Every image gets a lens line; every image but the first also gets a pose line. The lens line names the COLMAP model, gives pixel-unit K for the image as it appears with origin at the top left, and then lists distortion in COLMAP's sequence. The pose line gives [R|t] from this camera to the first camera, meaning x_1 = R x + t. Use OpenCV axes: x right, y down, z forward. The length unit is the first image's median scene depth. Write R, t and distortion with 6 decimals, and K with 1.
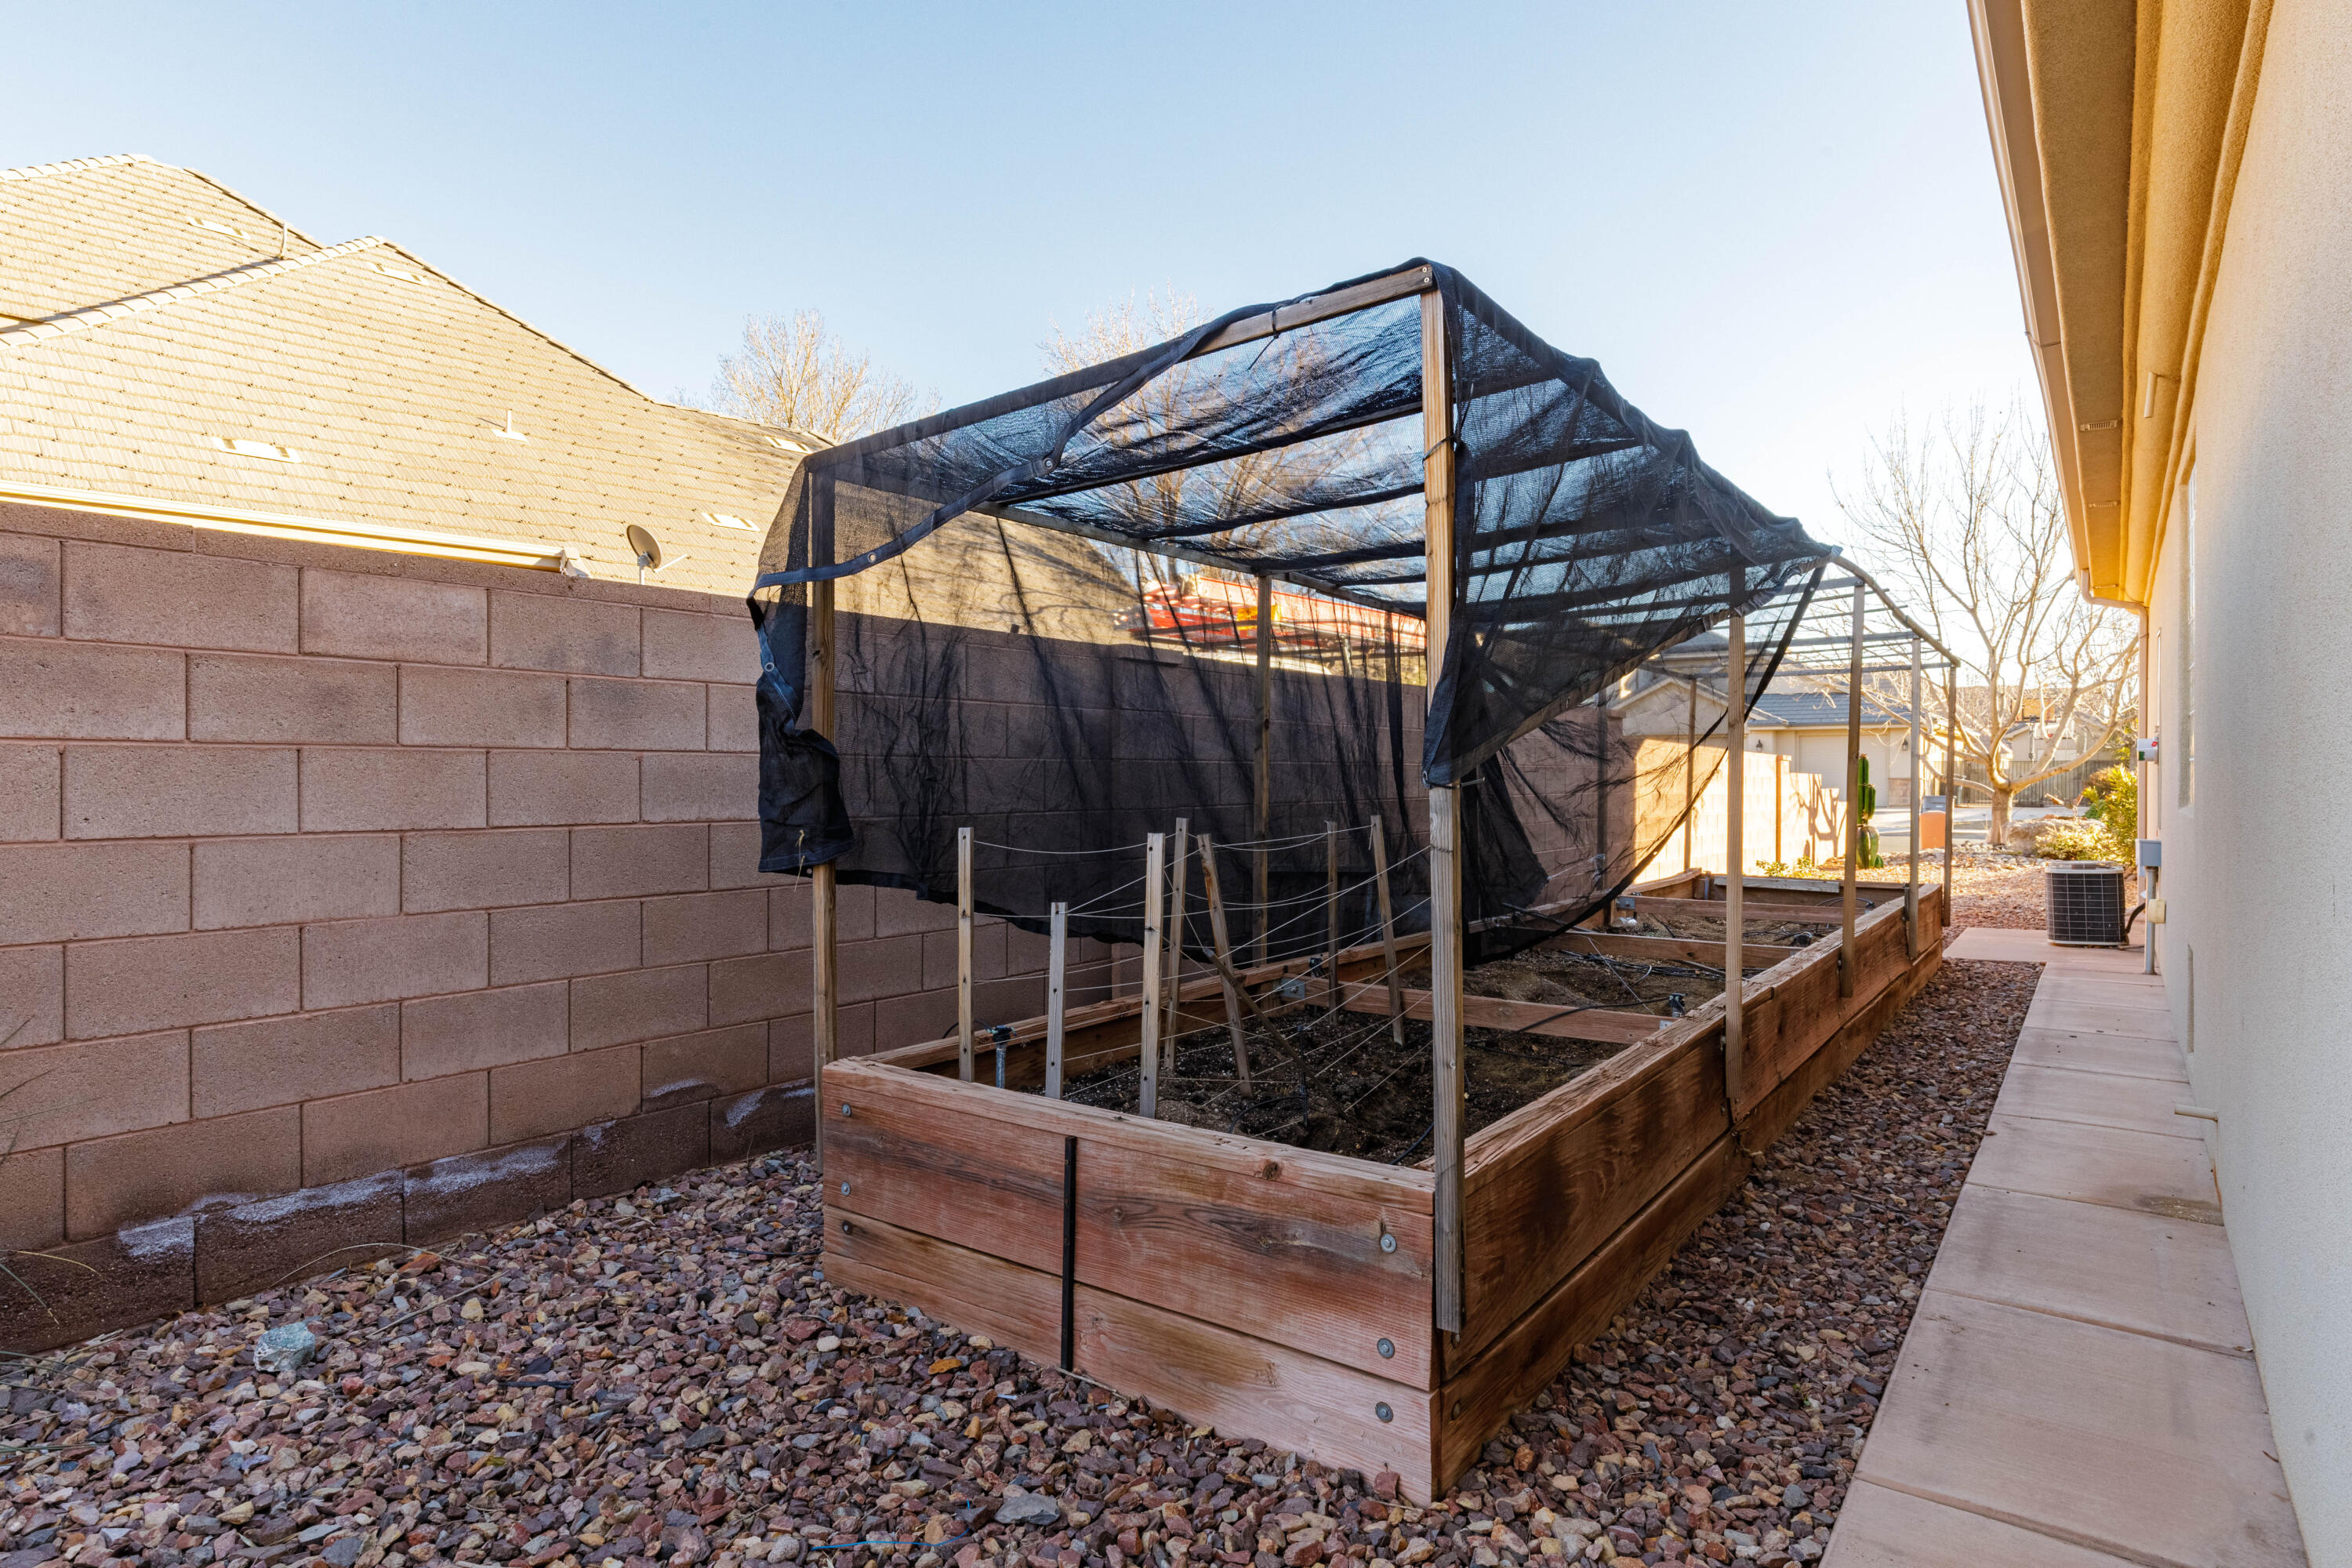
lens RADIAL K [[1225.6, 0, 1173.3], [0, 1225.6, 779.6], [0, 0, 1]] dist [0.000183, 0.000015]
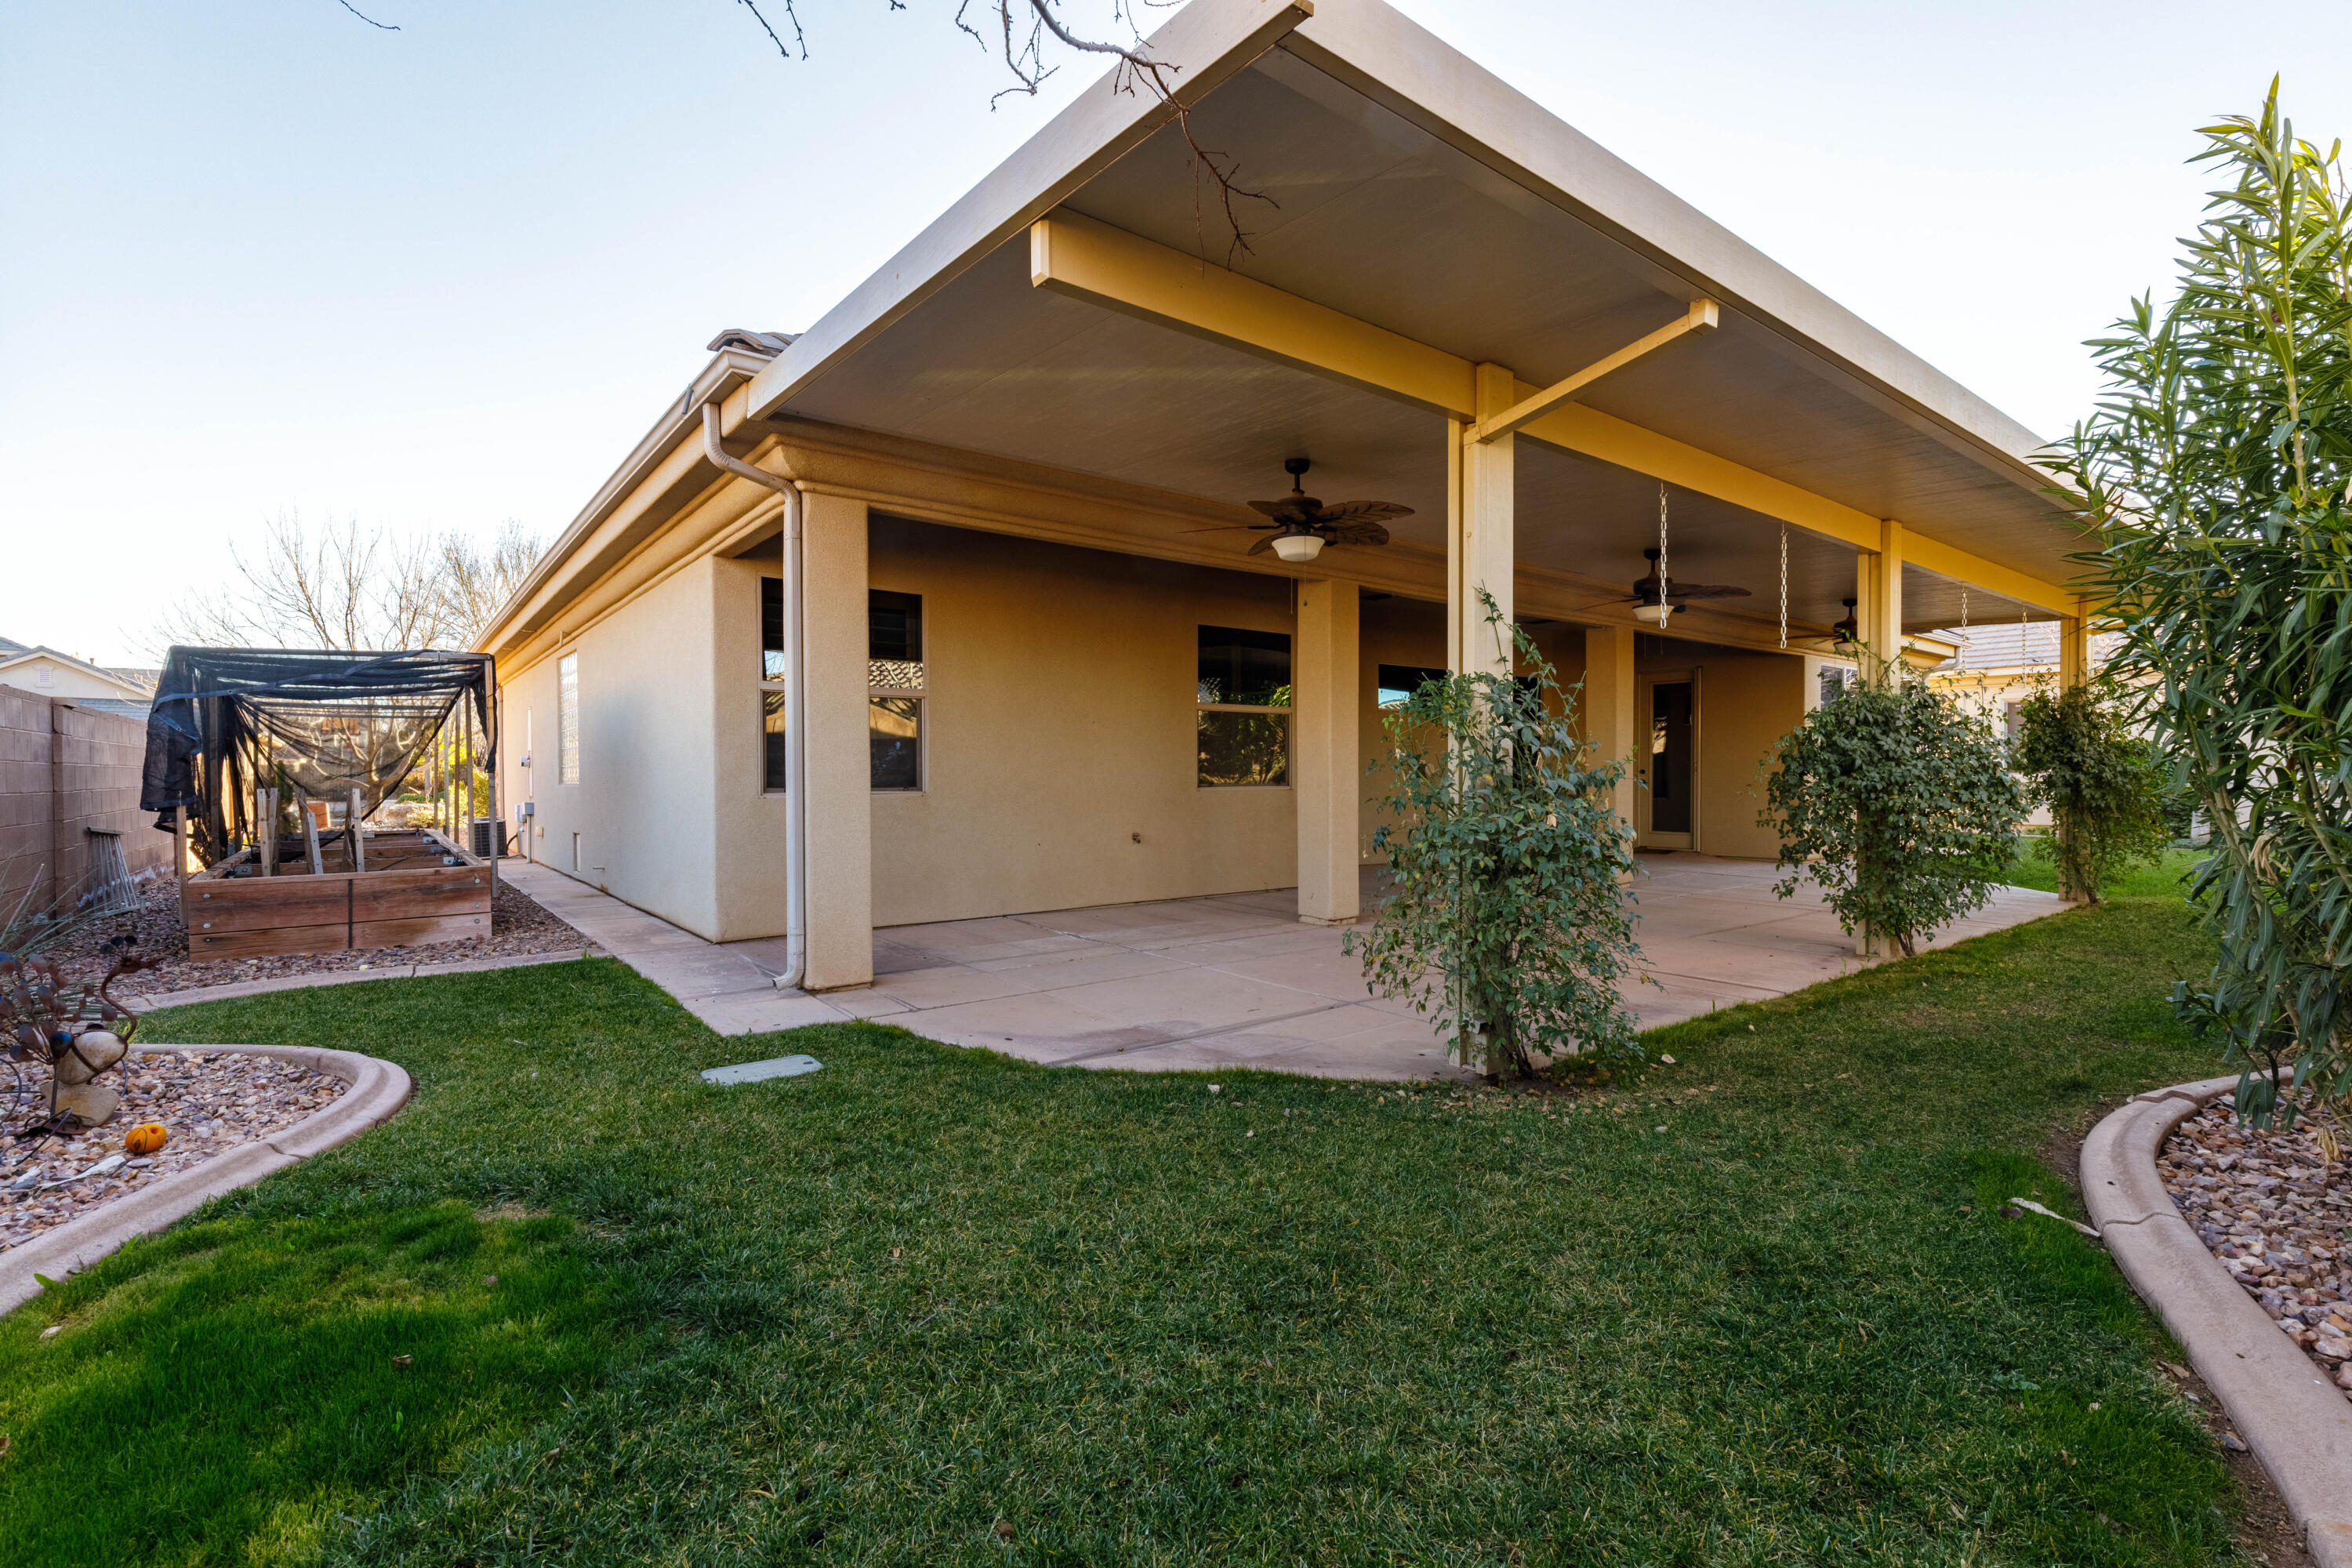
lens RADIAL K [[1064.8, 0, 1175.1], [0, 1064.8, 783.3], [0, 0, 1]] dist [-0.000508, 0.000546]
pose [[0.249063, -0.009424, 0.968441, -2.272261], [0.007648, 0.999941, 0.007764, 0.032817], [-0.968457, 0.005473, 0.249120, -1.825163]]
